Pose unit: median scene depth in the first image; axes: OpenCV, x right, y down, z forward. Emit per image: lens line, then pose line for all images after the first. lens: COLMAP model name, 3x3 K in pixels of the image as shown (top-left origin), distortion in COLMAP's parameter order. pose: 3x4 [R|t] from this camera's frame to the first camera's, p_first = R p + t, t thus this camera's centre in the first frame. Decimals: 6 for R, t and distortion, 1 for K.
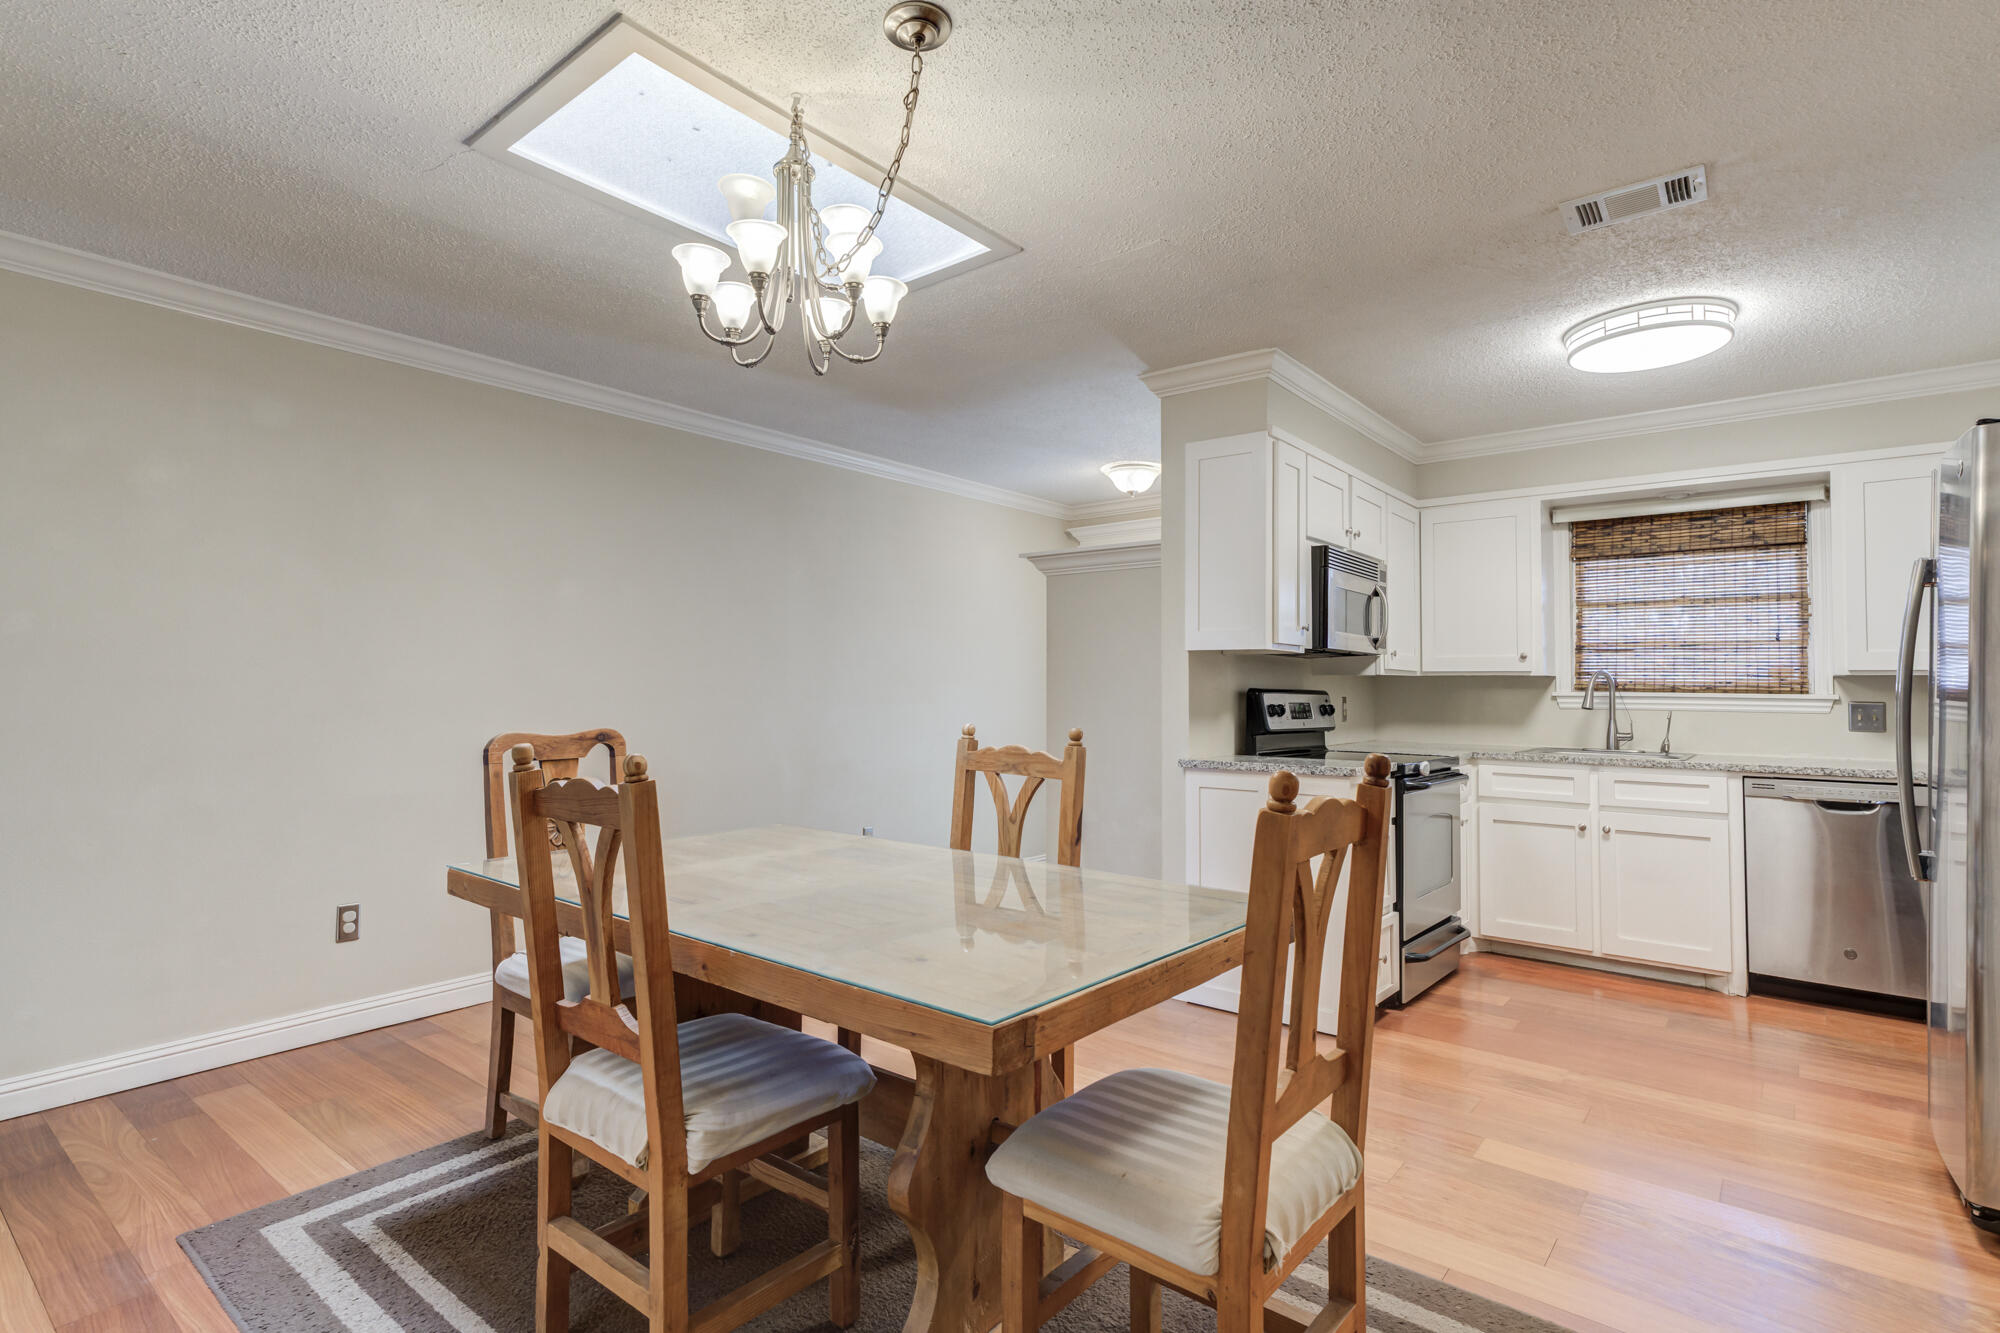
lens RADIAL K [[994.3, 0, 1005.2], [0, 994.3, 651.6], [0, 0, 1]] dist [0.006913, 0.001138]
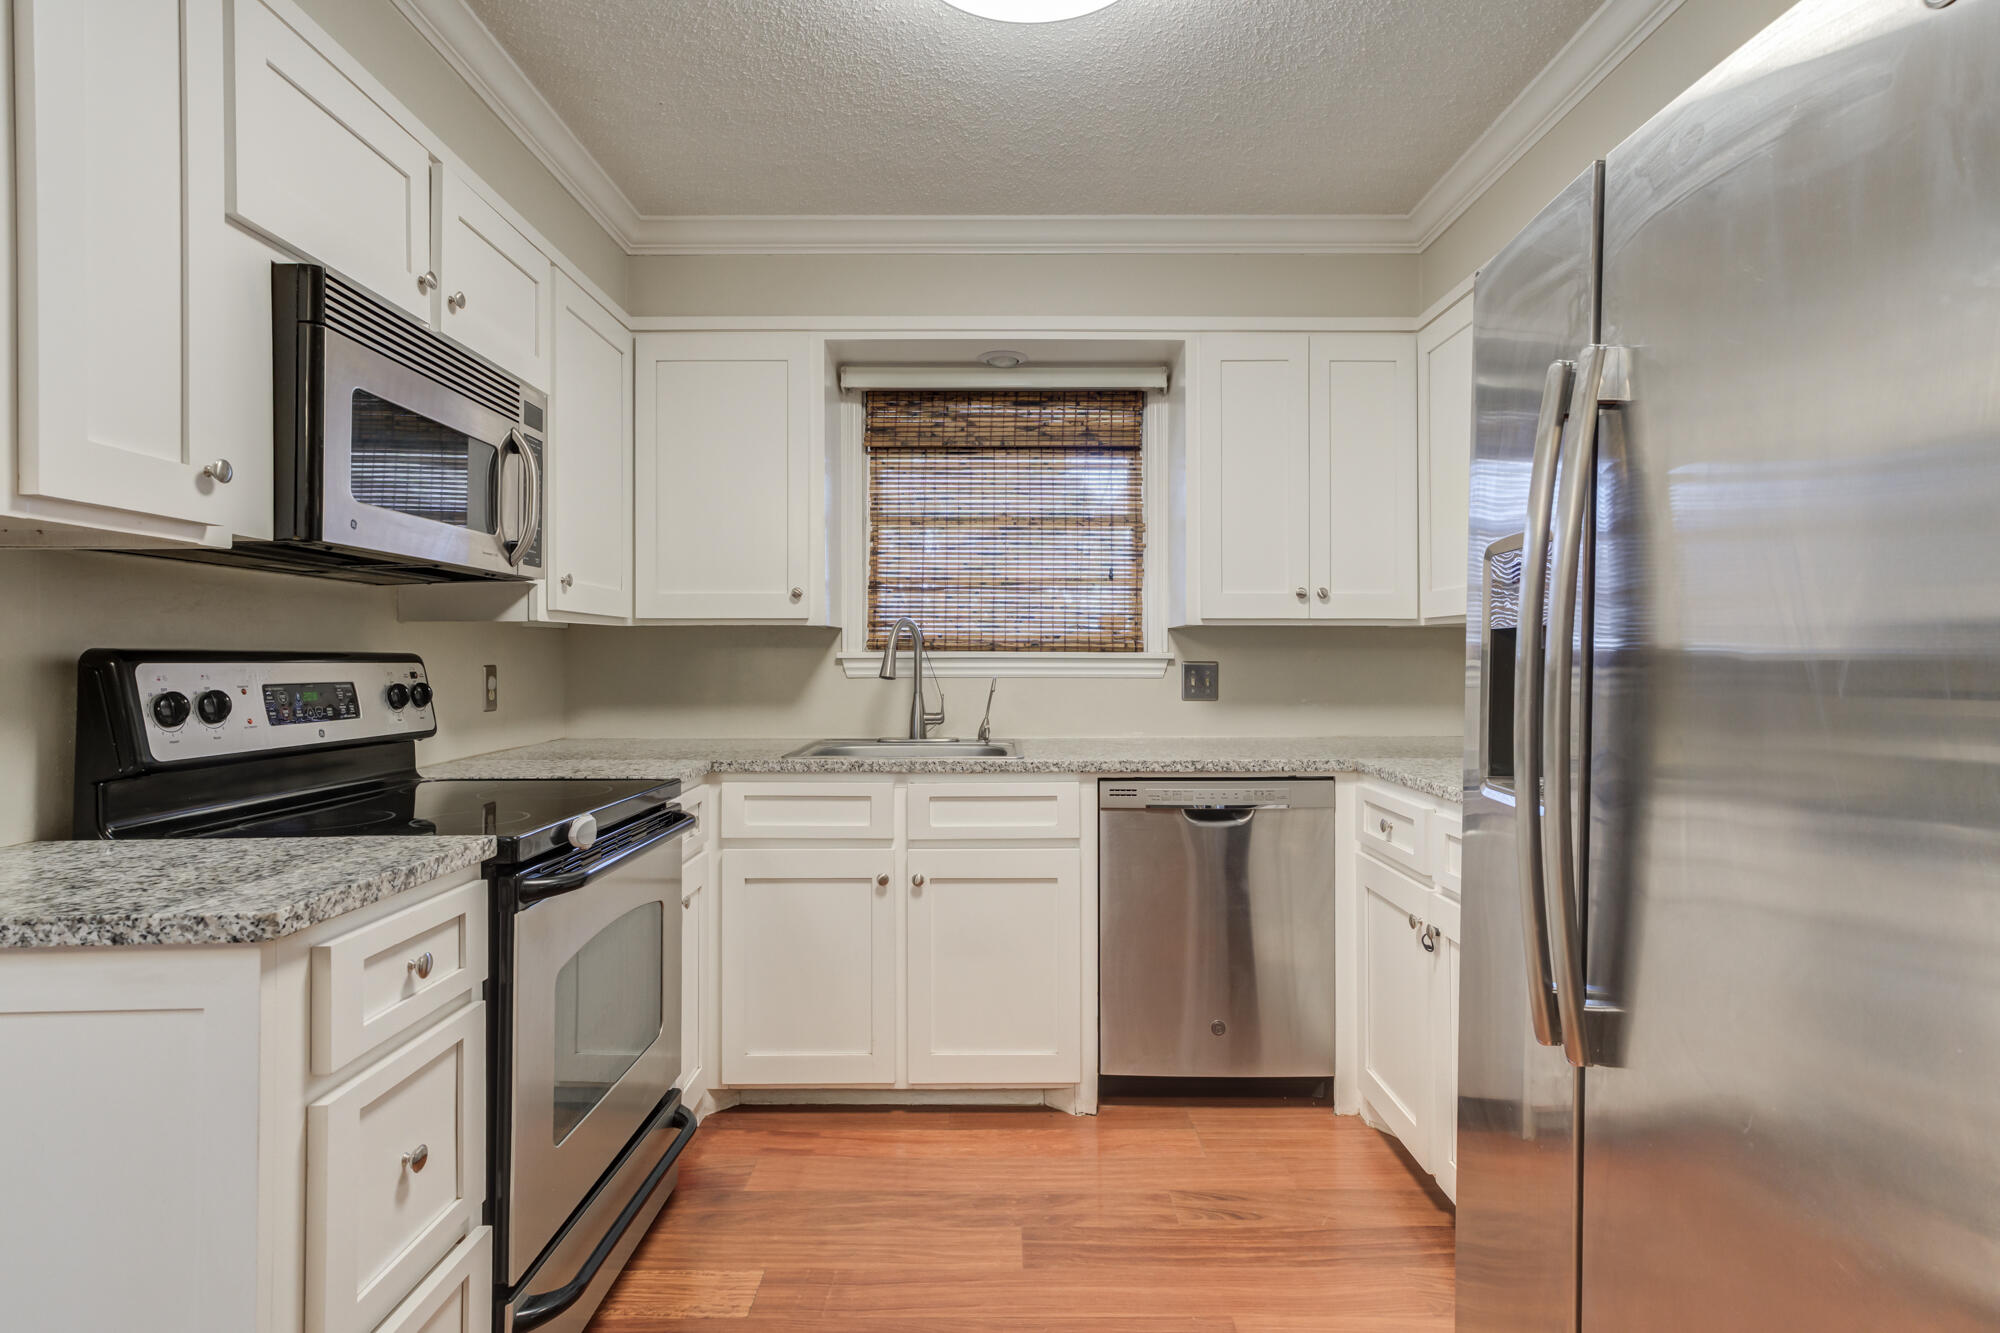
lens RADIAL K [[994.3, 0, 1005.2], [0, 994.3, 651.6], [0, 0, 1]] dist [0.006913, 0.001138]
pose [[0.777424, -0.008138, 0.628924, 0.250794], [-0.015938, 0.999340, 0.032632, 0.019077], [-0.628775, -0.035393, 0.776782, 0.473499]]
